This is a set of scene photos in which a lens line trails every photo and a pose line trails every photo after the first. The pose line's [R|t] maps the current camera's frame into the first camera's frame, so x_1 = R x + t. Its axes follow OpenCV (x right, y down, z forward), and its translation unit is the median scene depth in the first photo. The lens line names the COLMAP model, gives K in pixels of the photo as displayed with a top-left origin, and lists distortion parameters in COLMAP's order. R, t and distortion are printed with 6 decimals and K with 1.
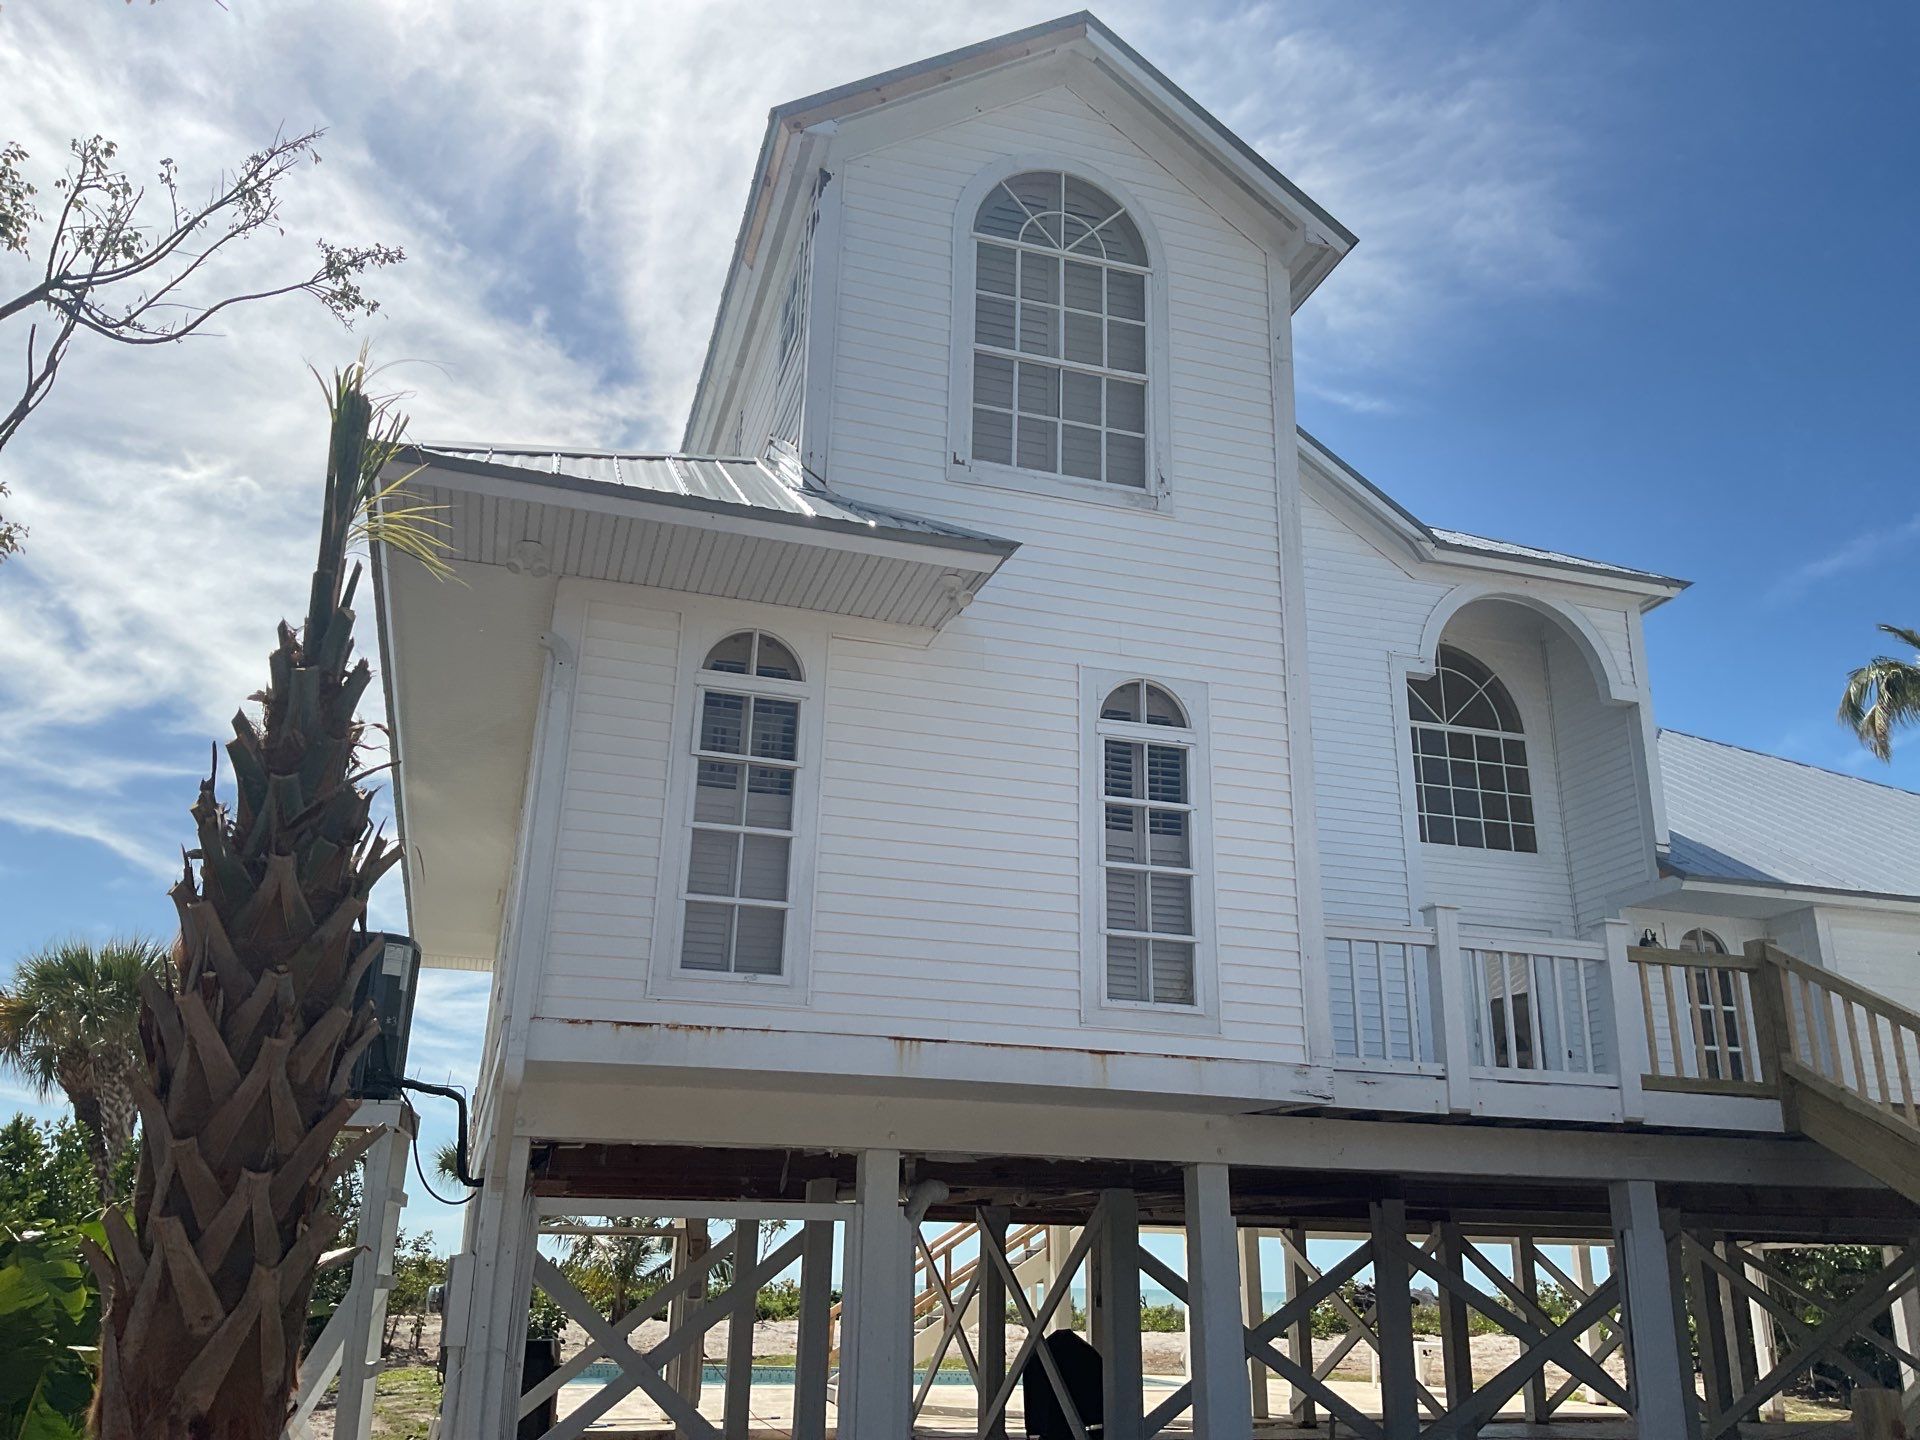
lens RADIAL K [[1584.5, 0, 909.9], [0, 1584.5, 711.1], [0, 0, 1]] dist [0.097274, -0.186419]
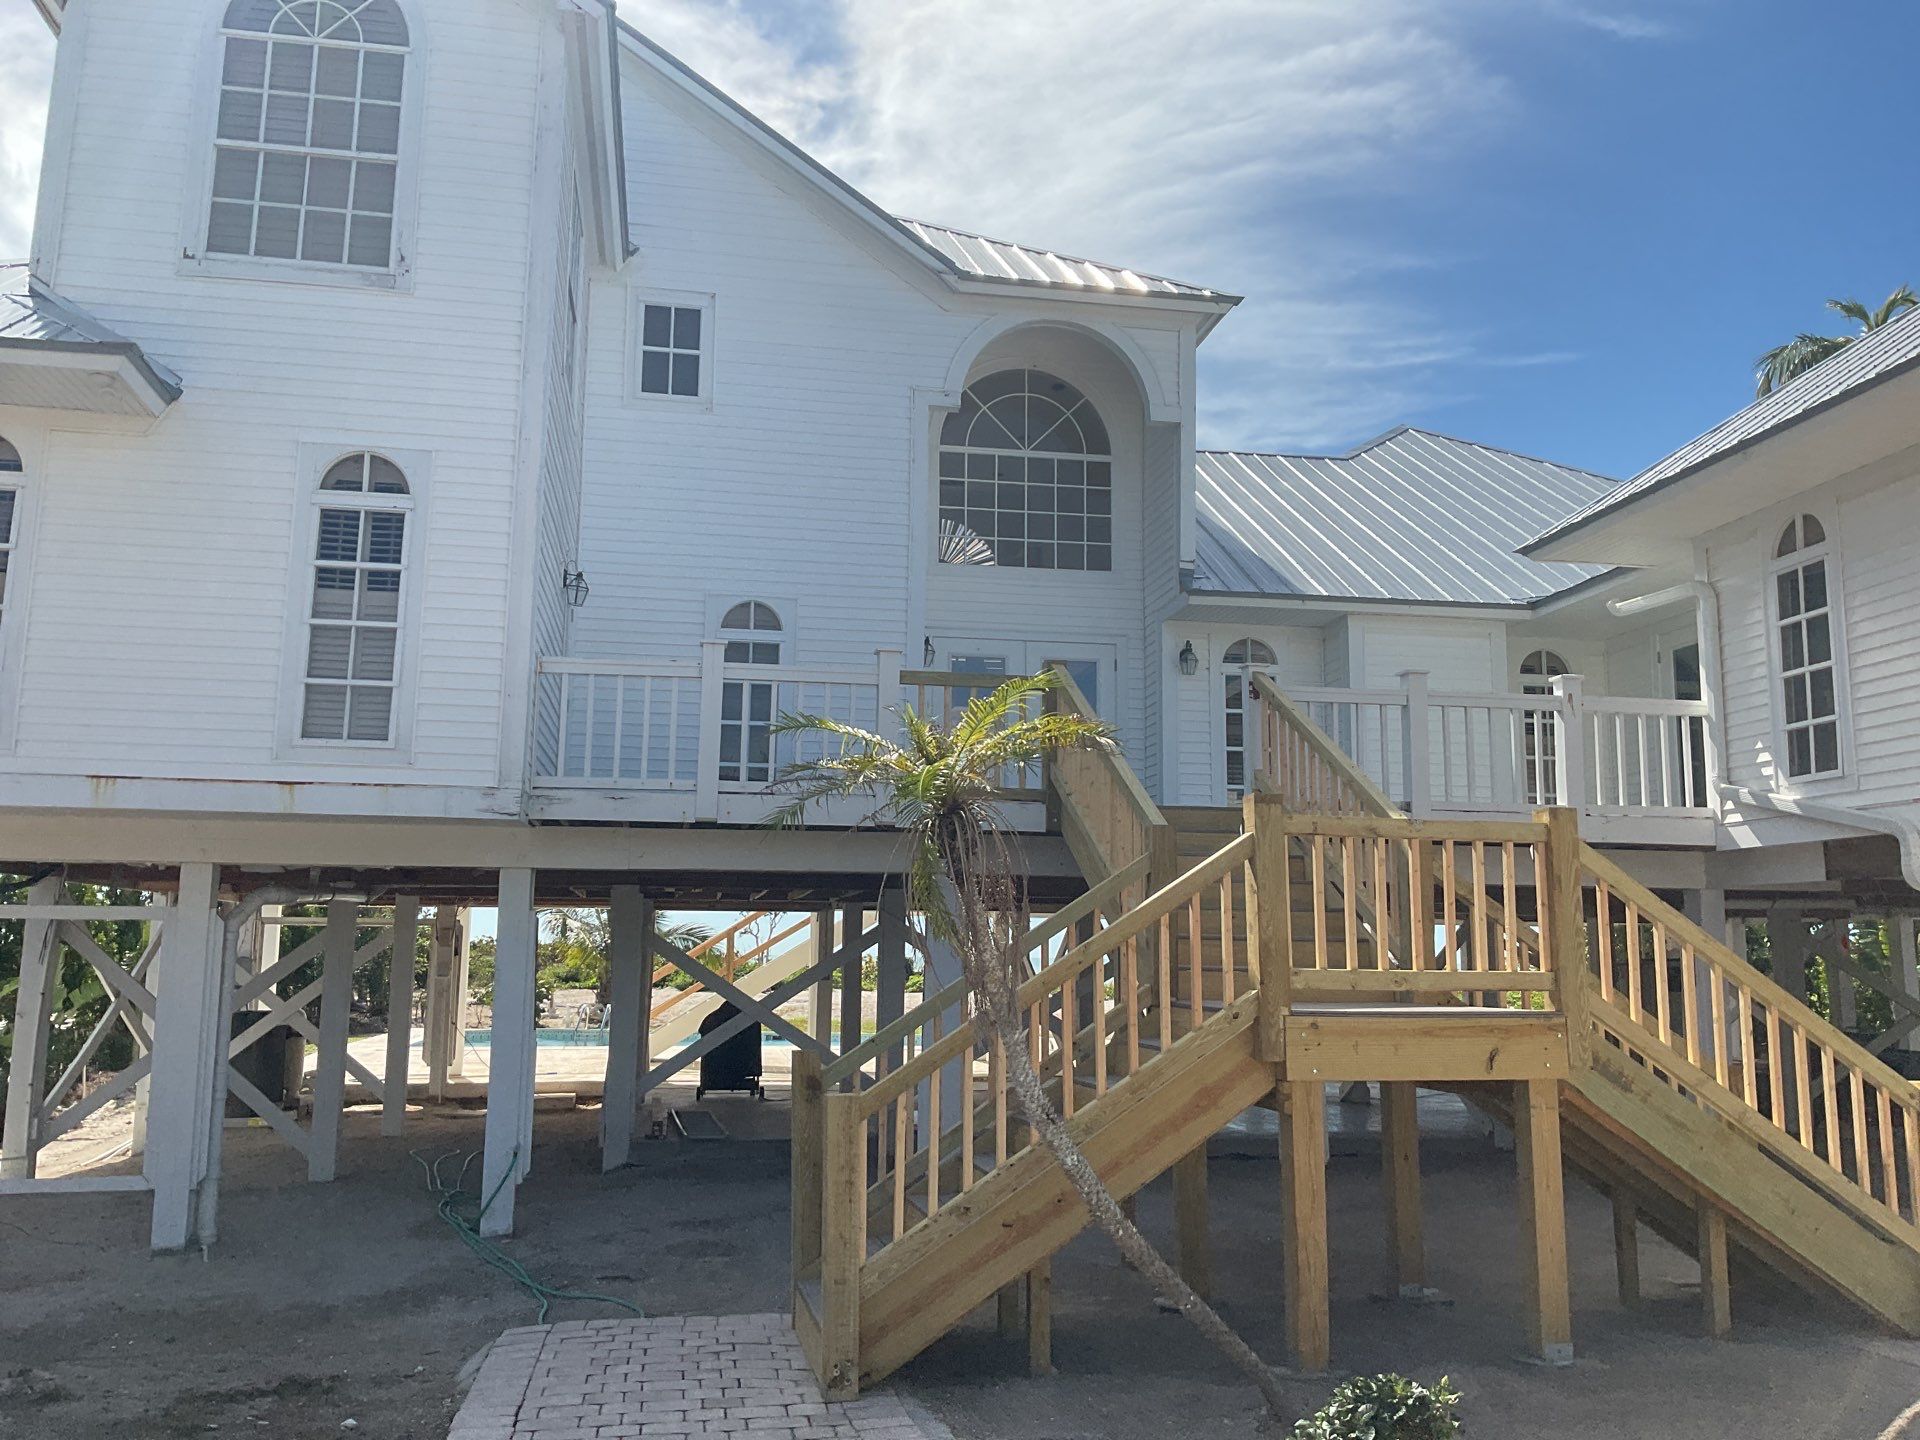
lens RADIAL K [[1583.1, 0, 957.6], [0, 1583.1, 713.5], [0, 0, 1]] dist [0.116183, -0.253603]
pose [[0.993491, -0.024203, -0.111306, 0.446566], [0.044751, 0.981528, 0.186010, -0.019806], [0.104748, -0.189781, 0.976223, -0.052796]]
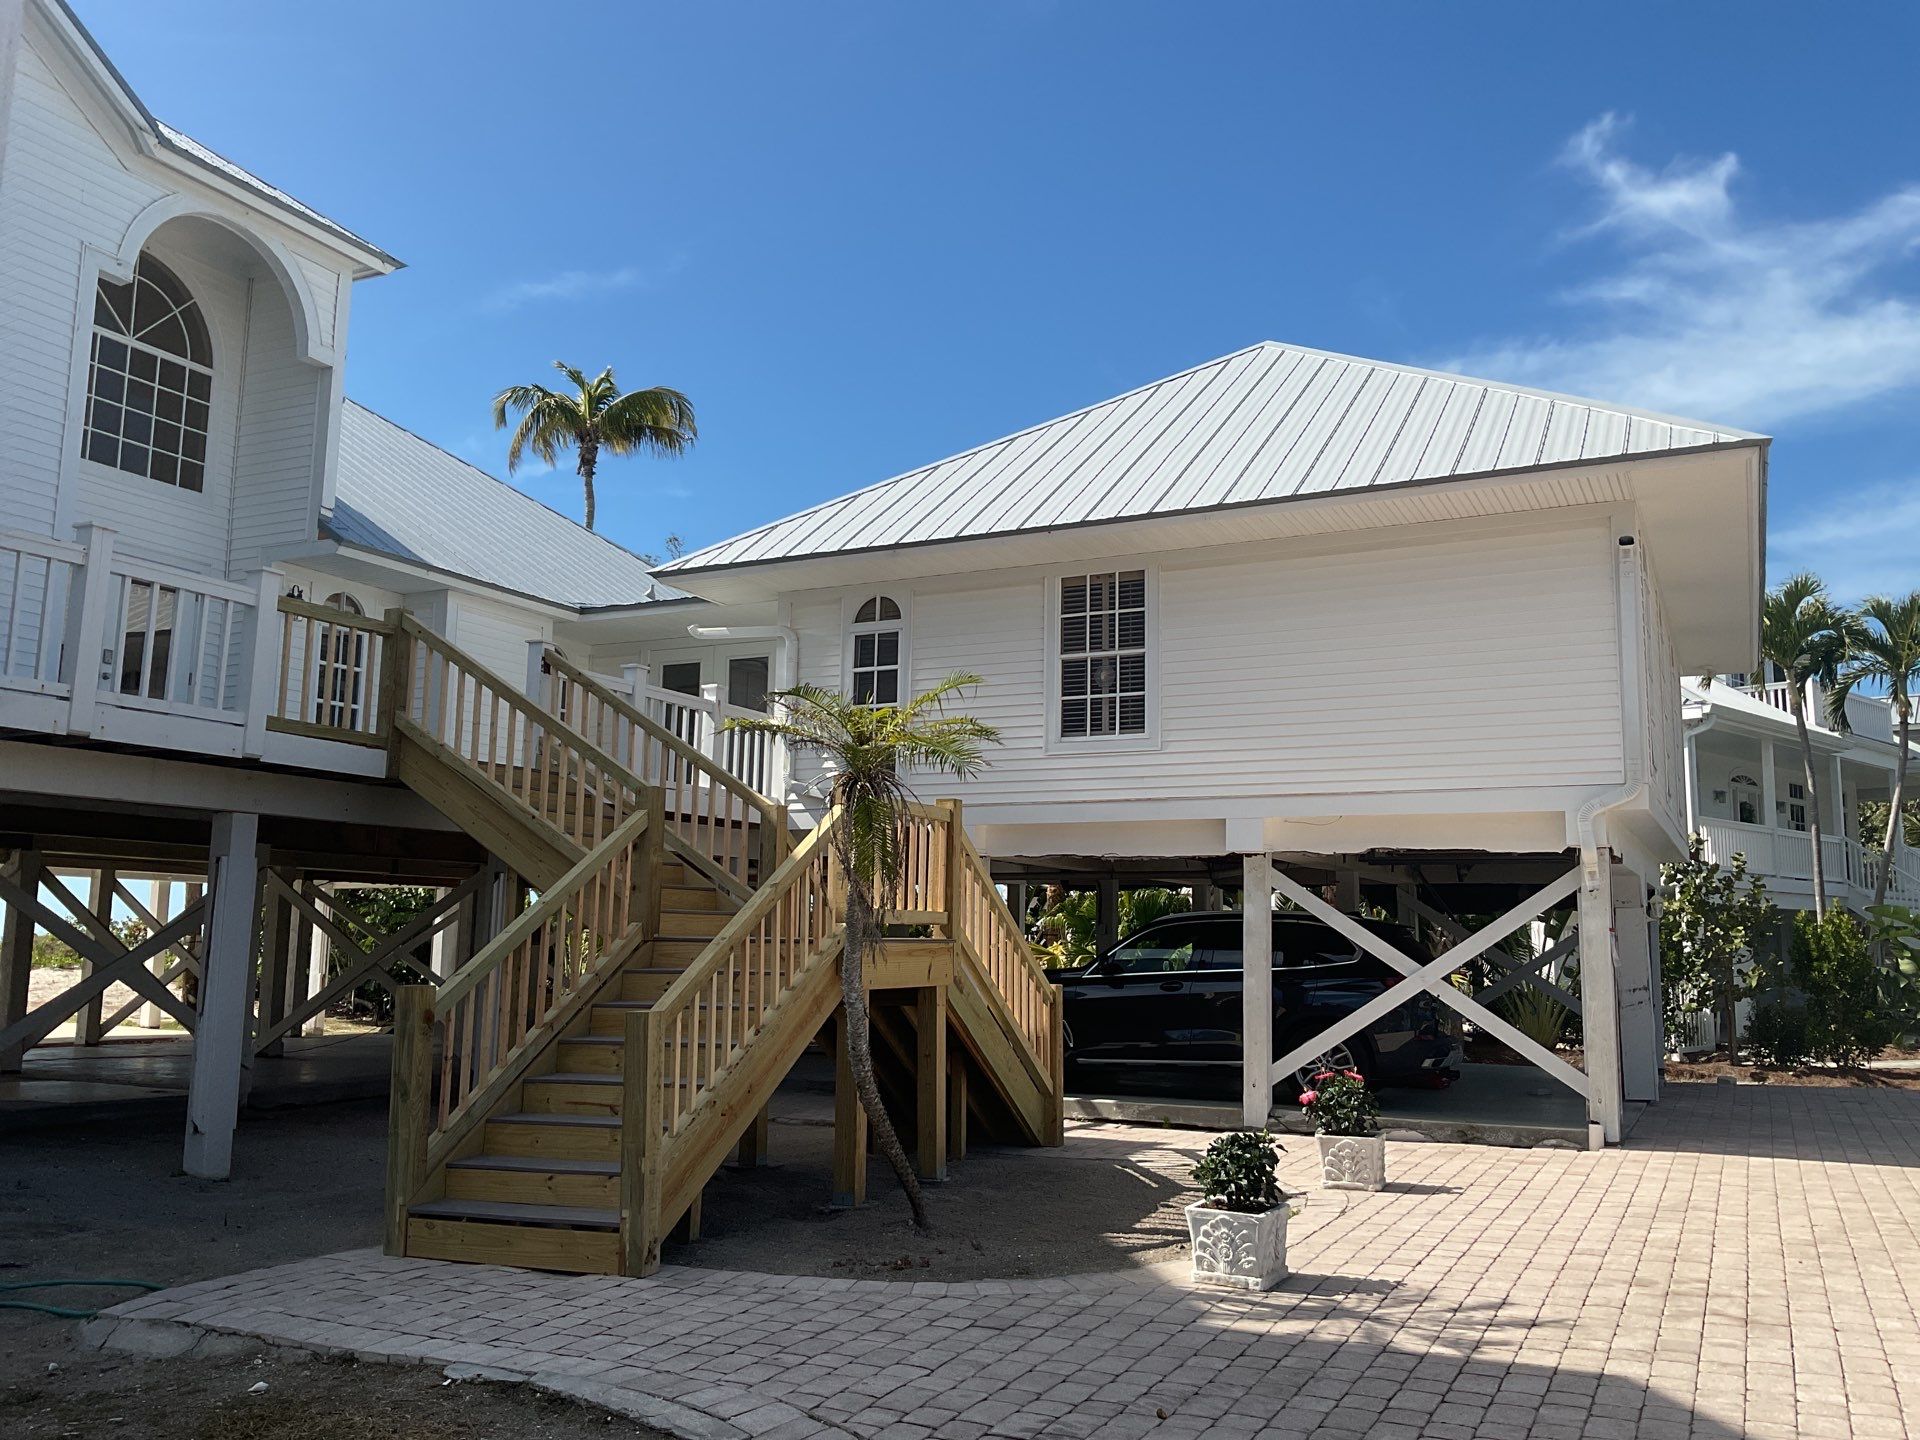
lens RADIAL K [[1613.0, 0, 960.0], [0, 1613.0, 720.0], [0, 0, 1]] dist [0.131783, -0.265787]
pose [[0.670881, 0.094199, 0.735558, -0.021424], [-0.249798, 0.962637, 0.104553, 0.002239], [-0.698227, -0.253883, 0.669345, -0.027733]]
